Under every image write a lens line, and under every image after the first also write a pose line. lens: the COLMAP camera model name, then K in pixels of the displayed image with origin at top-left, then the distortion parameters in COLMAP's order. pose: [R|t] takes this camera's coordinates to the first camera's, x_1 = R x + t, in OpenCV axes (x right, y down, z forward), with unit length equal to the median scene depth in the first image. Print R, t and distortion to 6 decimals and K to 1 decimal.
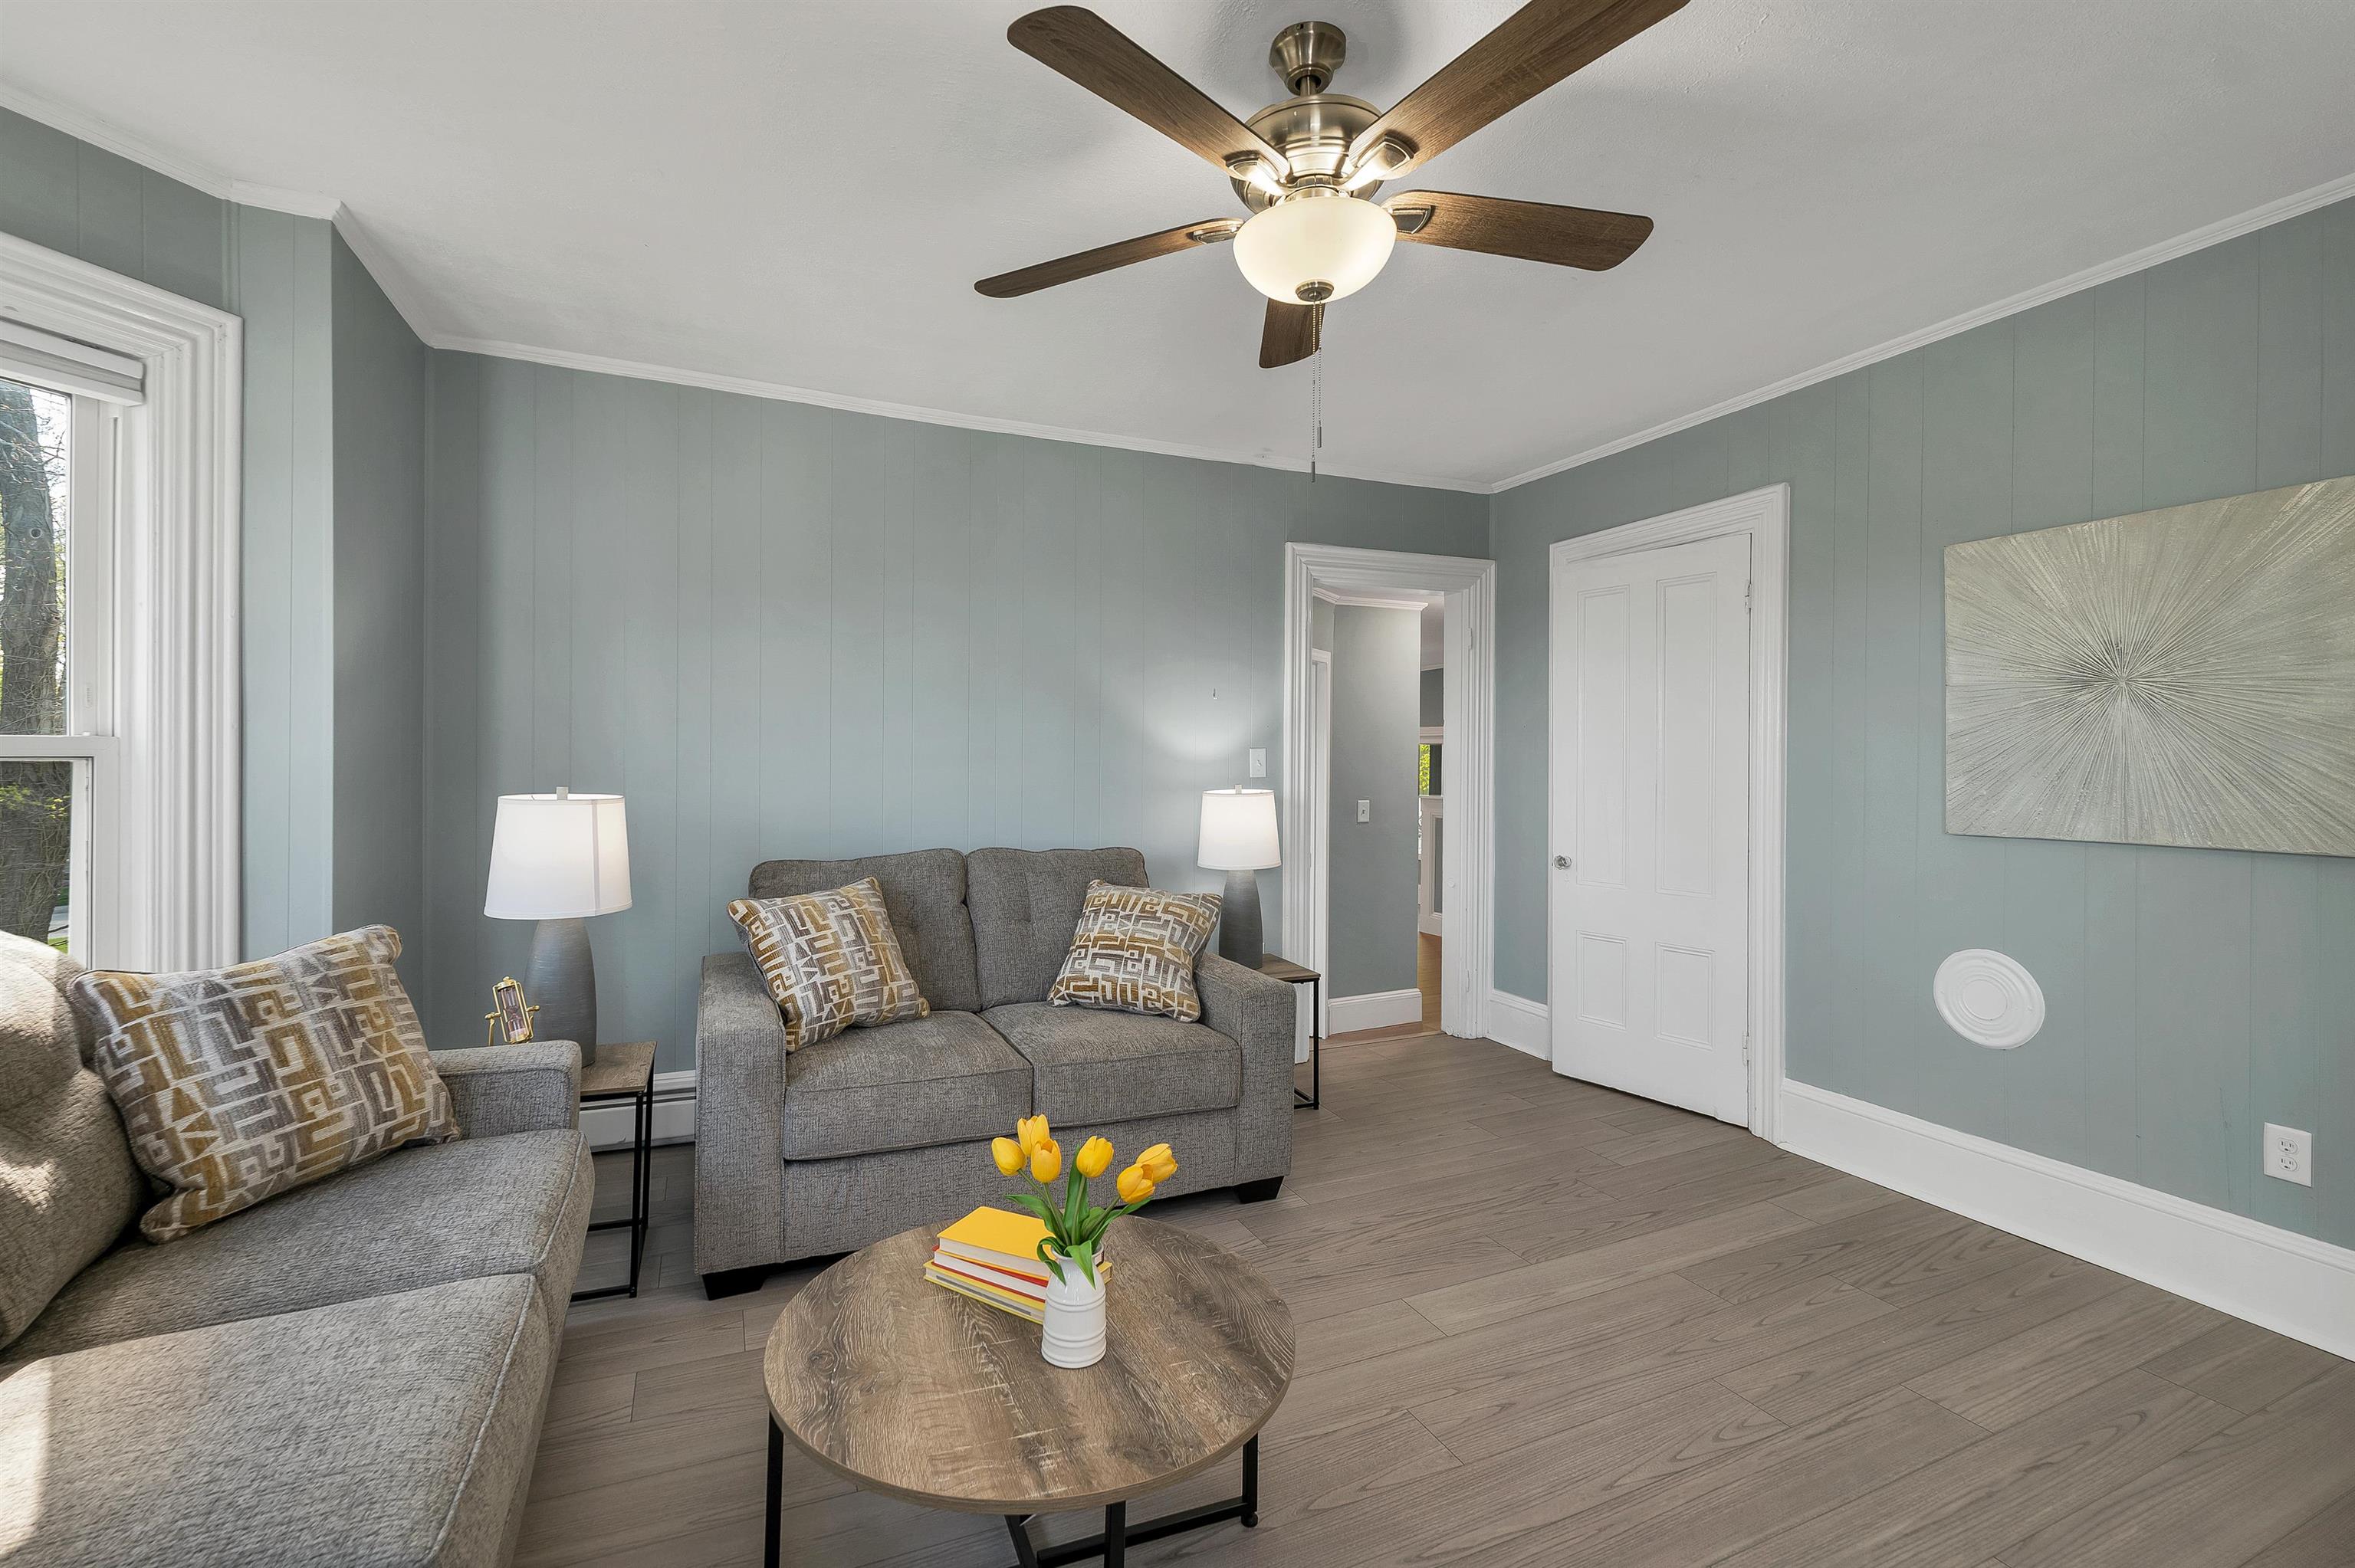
lens RADIAL K [[1005.0, 0, 1182.1], [0, 1005.0, 765.4], [0, 0, 1]] dist [0.014978, -0.012505]
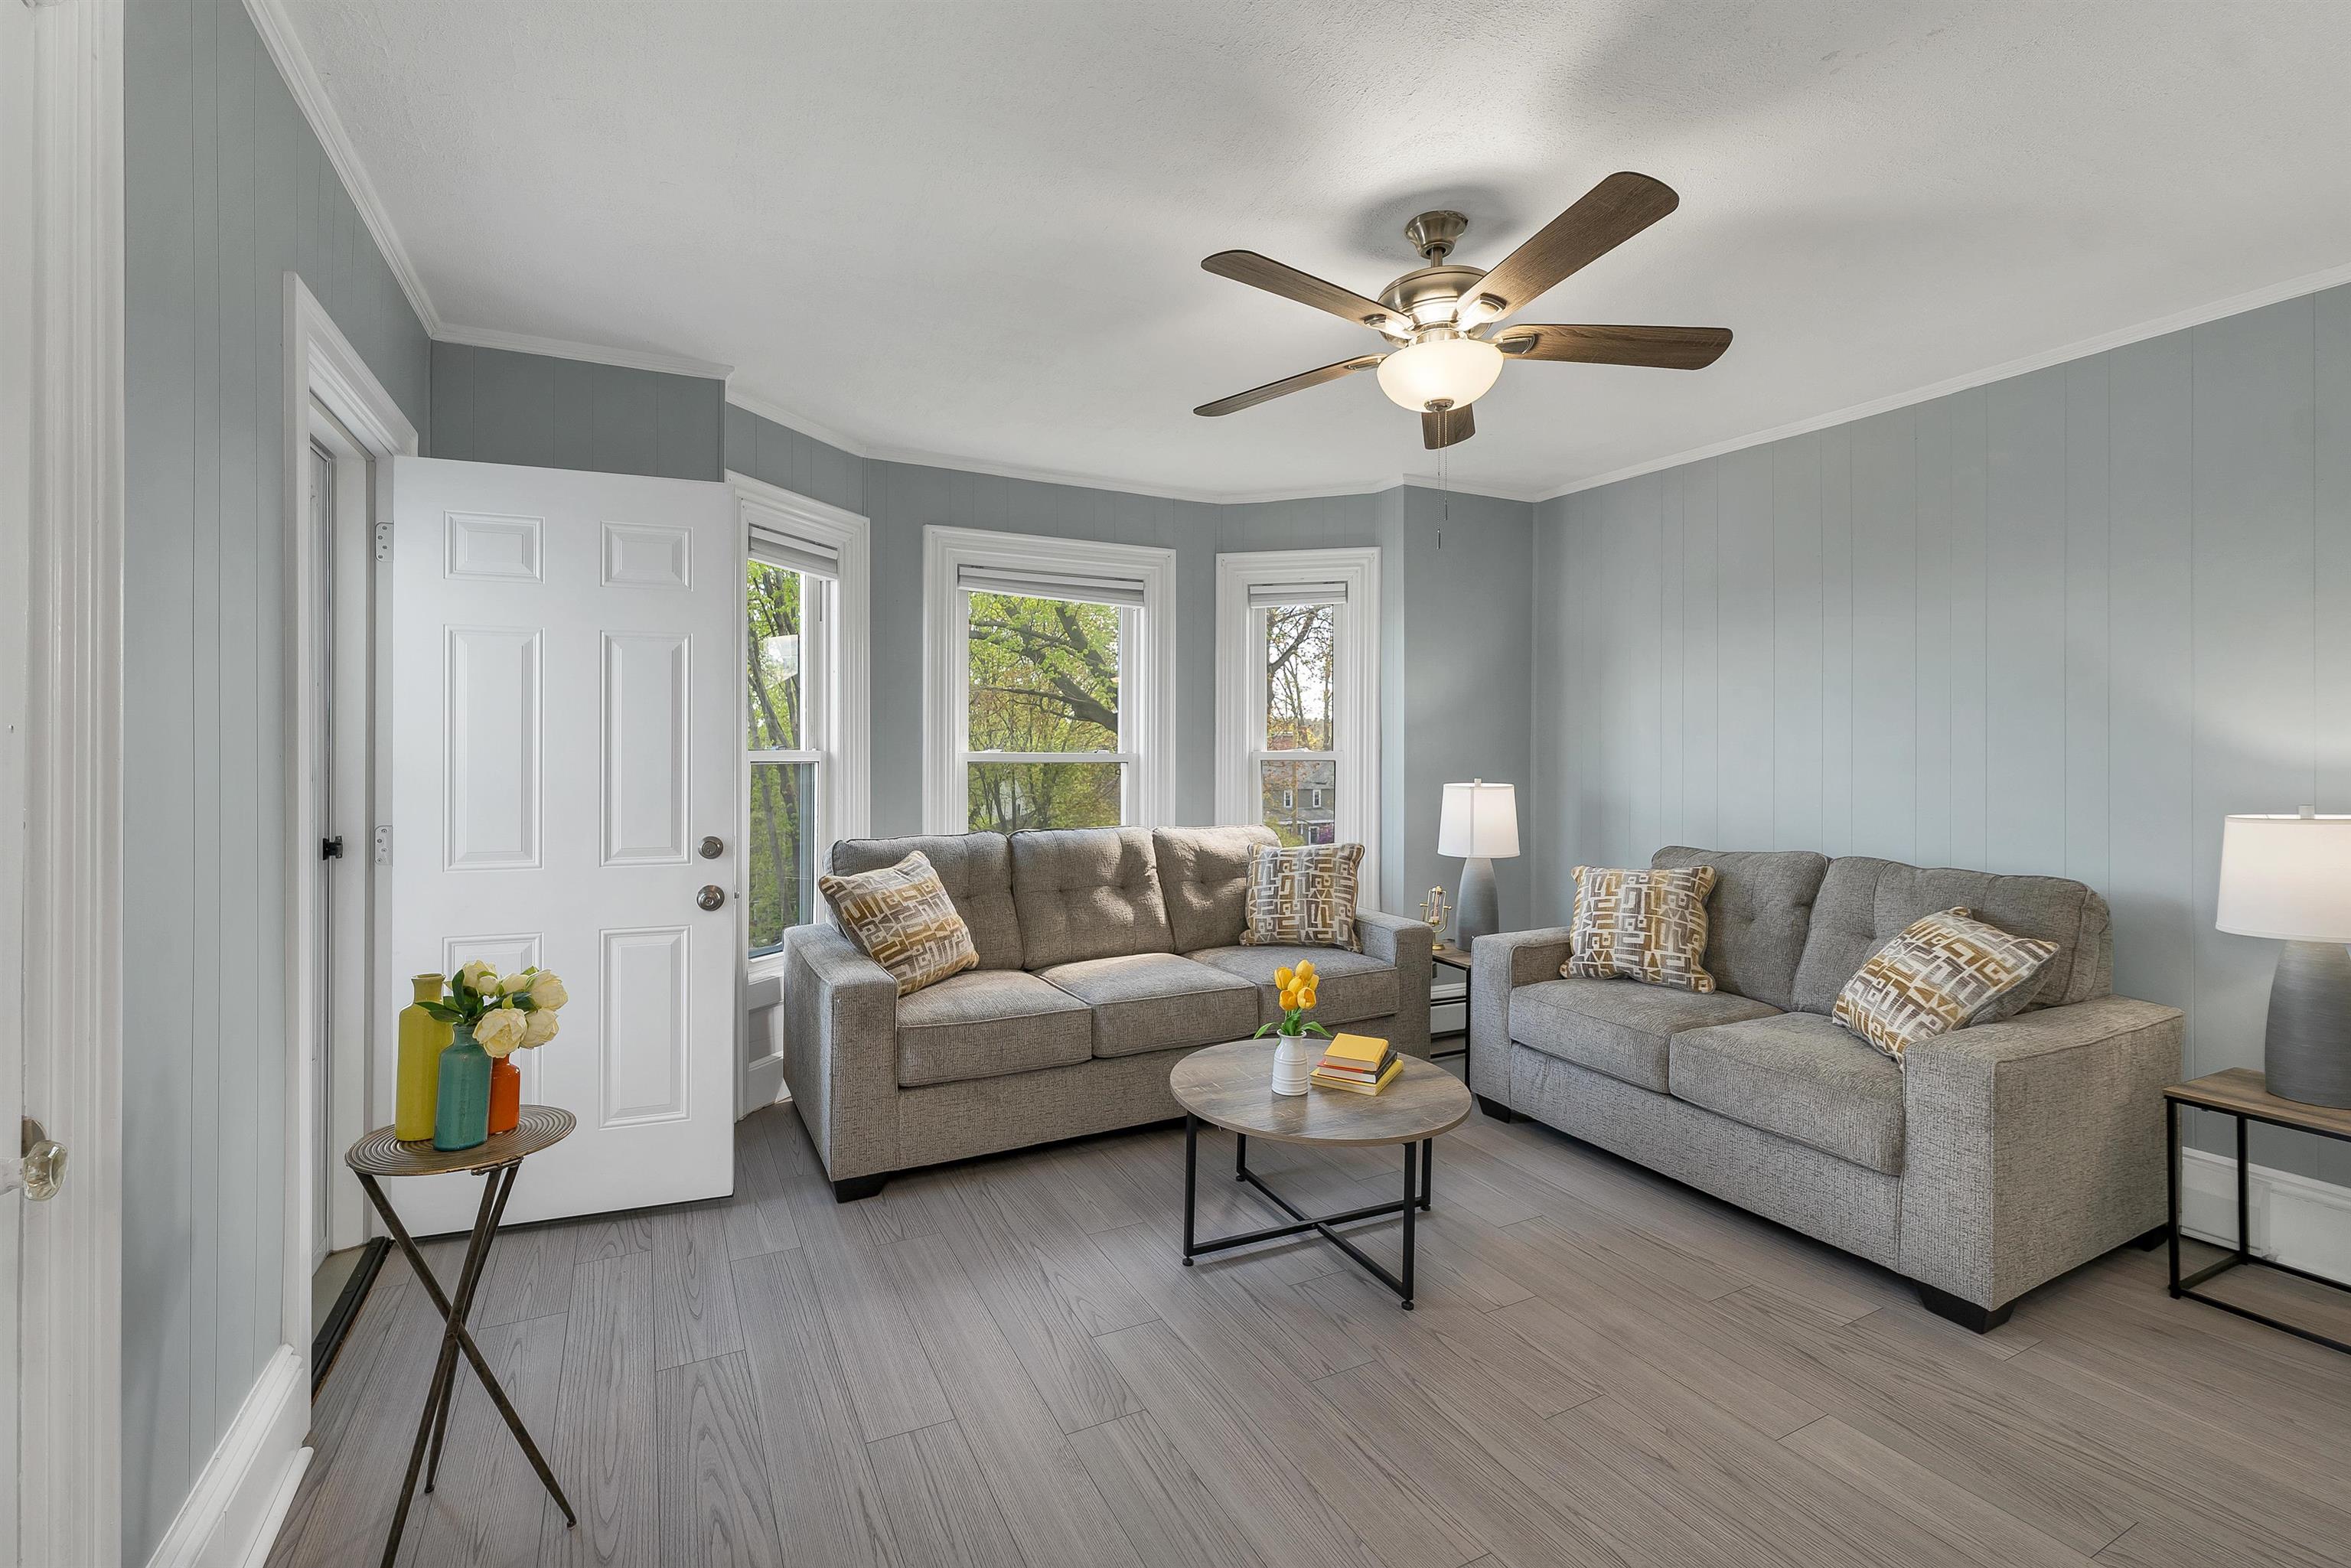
lens RADIAL K [[1001.8, 0, 1169.0], [0, 1001.8, 780.3], [0, 0, 1]] dist [0.019032, -0.012163]
pose [[0.064019, 0.013541, -0.997857, 1.252774], [-0.012468, 0.999841, 0.012768, 0.011368], [0.997871, 0.011624, 0.064178, 0.510854]]
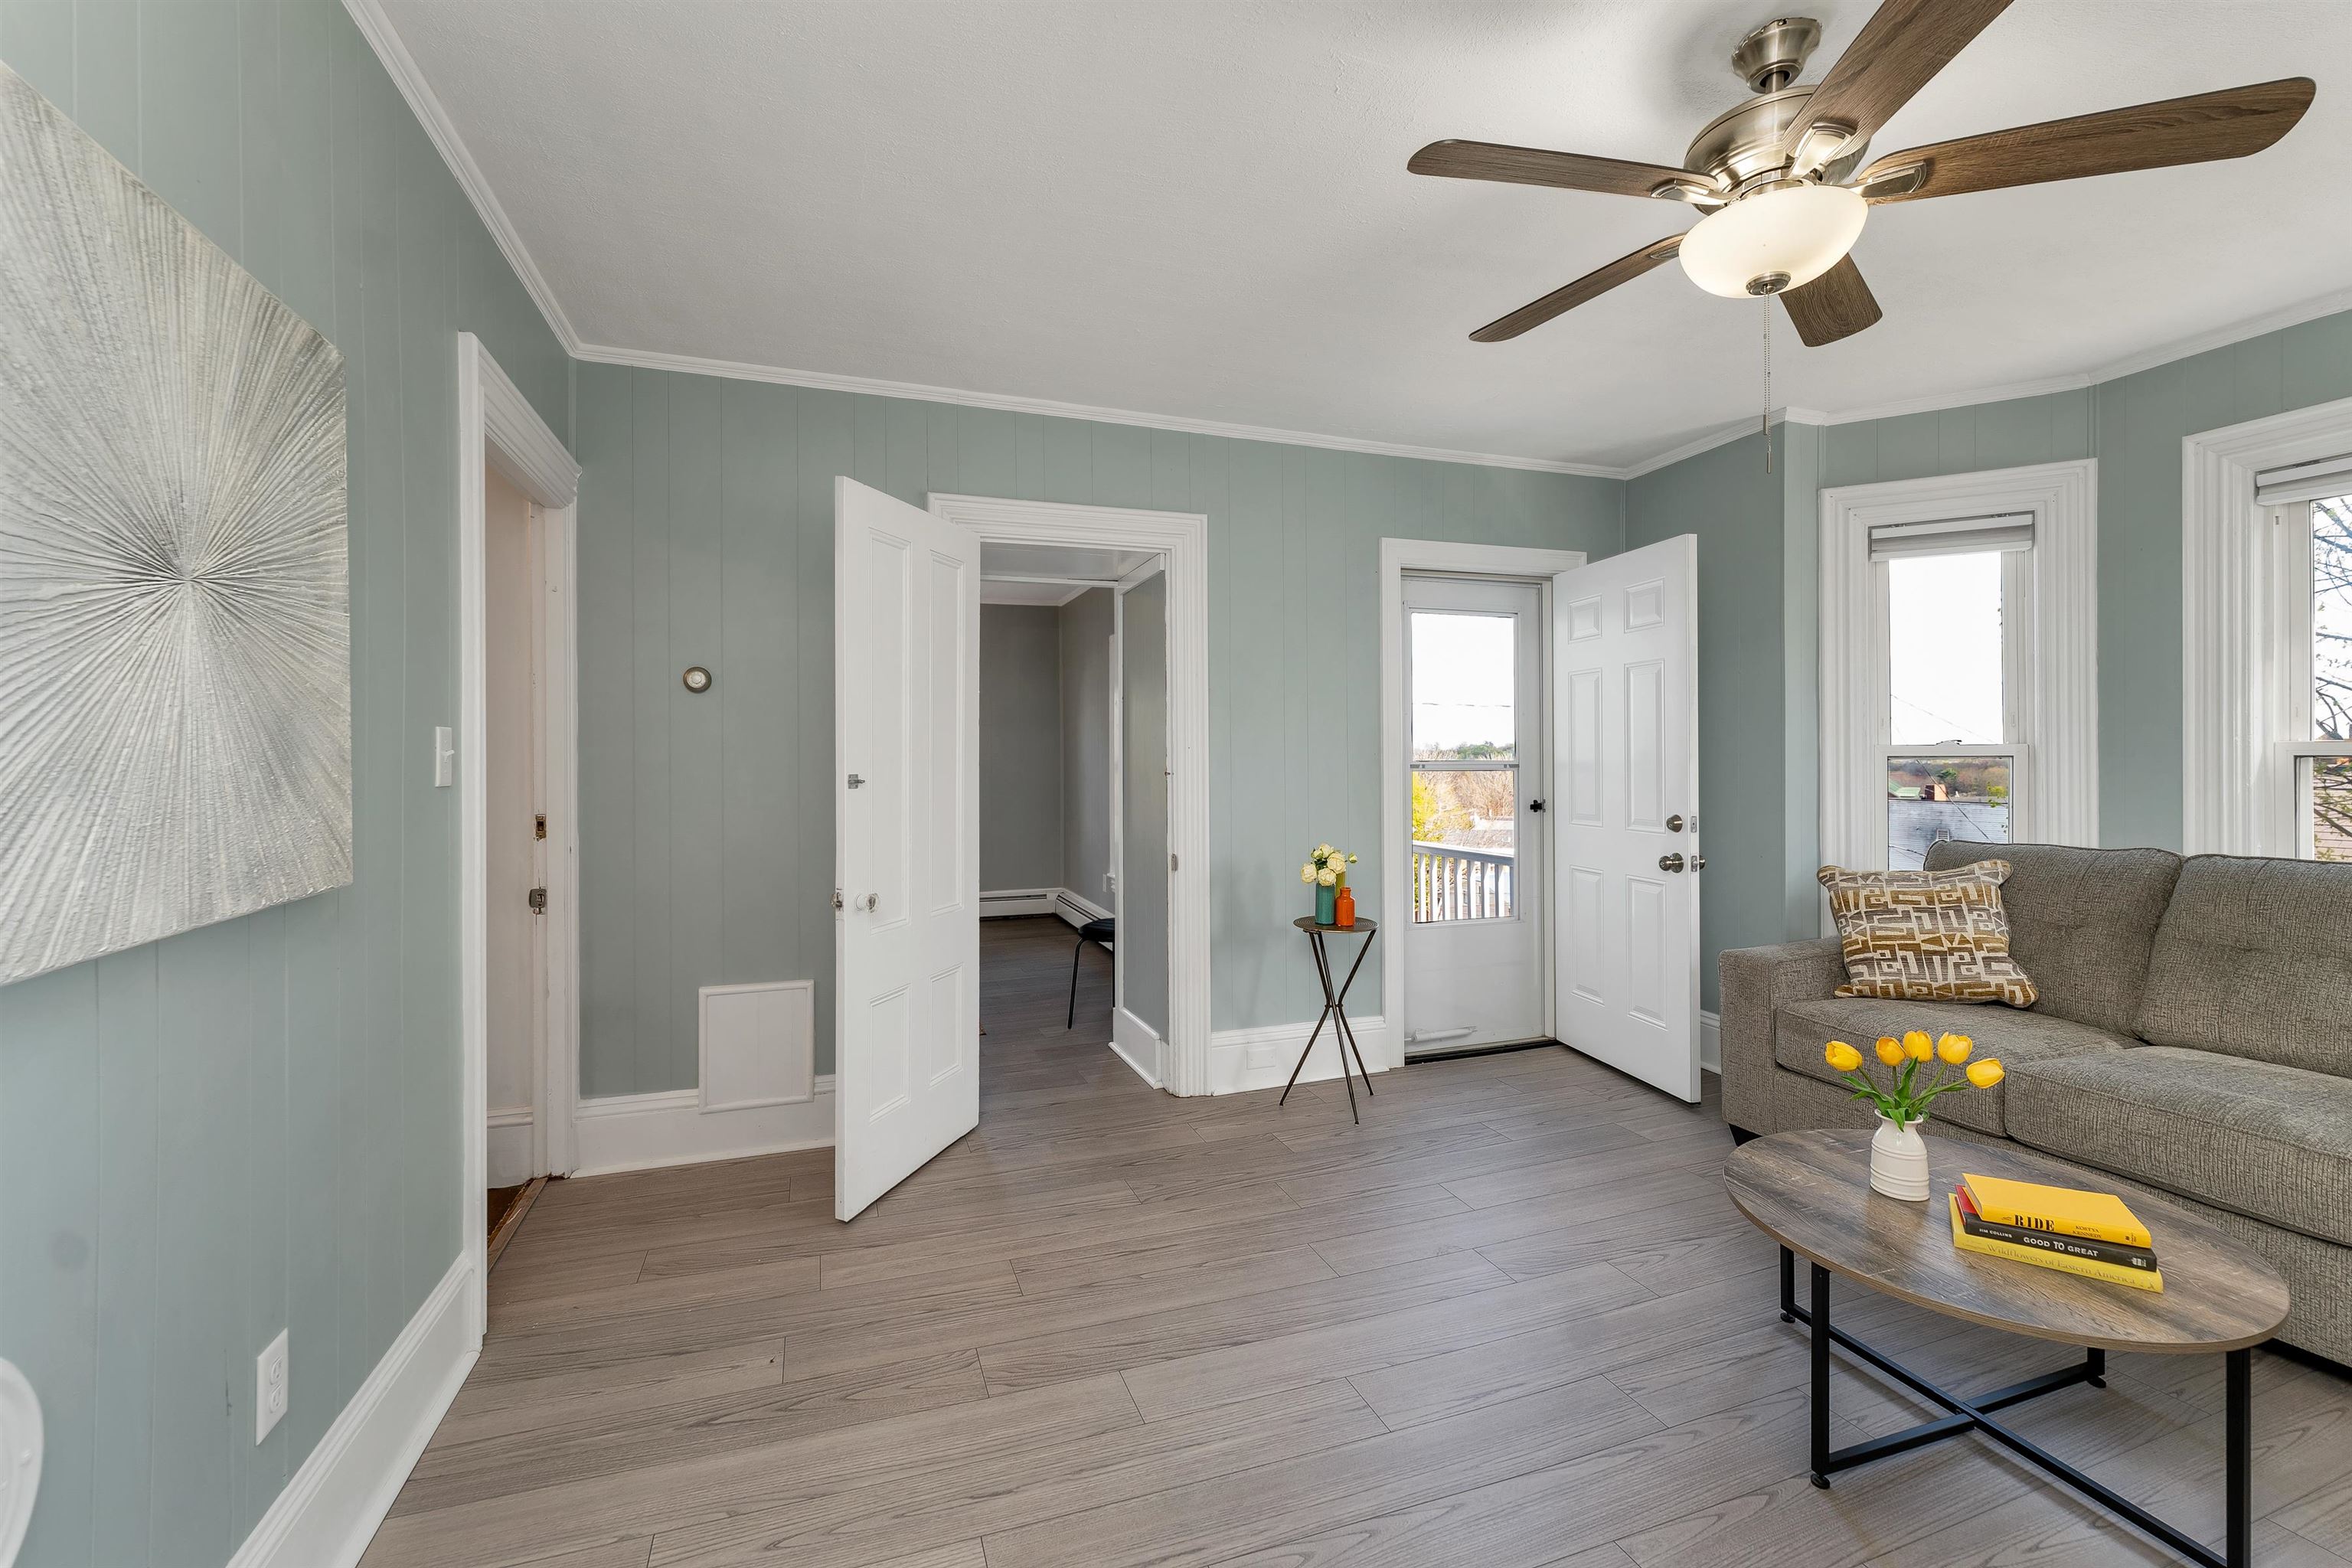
lens RADIAL K [[1002.2, 0, 1169.5], [0, 1002.2, 780.2], [0, 0, 1]] dist [0.019032, -0.012163]
pose [[-0.997466, 0.001687, 0.071125, 0.583885], [0.003929, 0.999499, 0.031403, -0.006823], [-0.071037, 0.031602, -0.996973, 1.826109]]
